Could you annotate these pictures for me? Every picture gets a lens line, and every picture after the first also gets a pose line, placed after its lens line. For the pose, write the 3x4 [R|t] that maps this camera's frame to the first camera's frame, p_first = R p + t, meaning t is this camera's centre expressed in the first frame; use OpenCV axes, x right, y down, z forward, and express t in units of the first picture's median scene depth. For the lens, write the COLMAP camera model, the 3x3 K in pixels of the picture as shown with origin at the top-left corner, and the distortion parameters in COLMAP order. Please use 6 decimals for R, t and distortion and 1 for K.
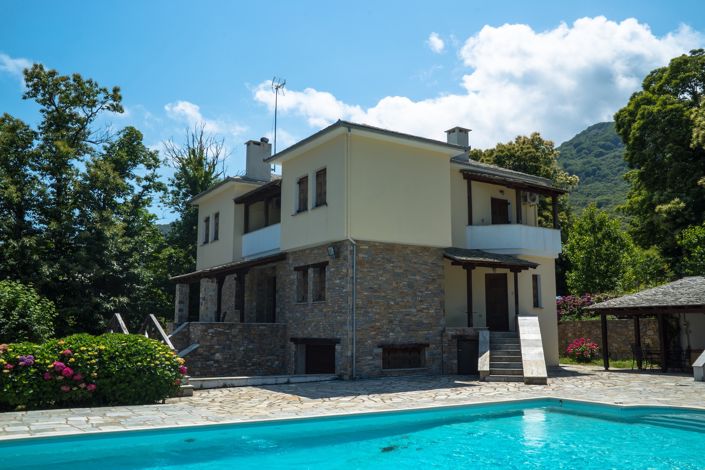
lens RADIAL K [[602.5, 0, 352.1], [0, 602.5, 251.3], [0, 0, 1]] dist [0.001612, 0.003501]
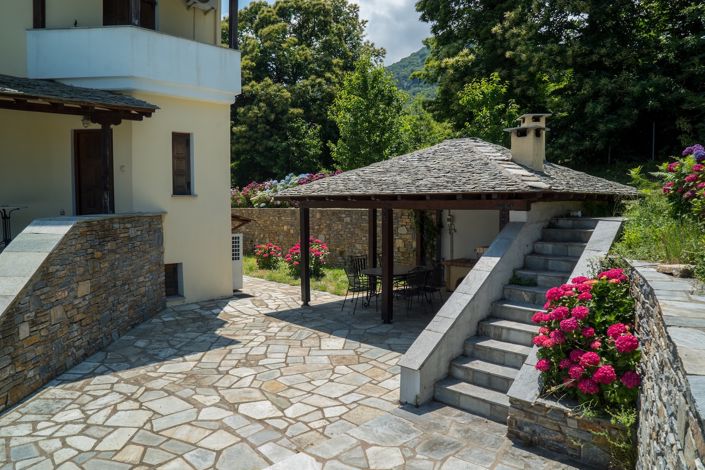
lens RADIAL K [[483.4, 0, 352.5], [0, 483.4, 235.0], [0, 0, 1]] dist [-0.055007, 0.001907]
pose [[0.975035, -0.025527, 0.220580, 0.254255], [-0.018207, 0.980834, 0.193990, 0.030241], [-0.221304, -0.193163, 0.955883, 0.398177]]
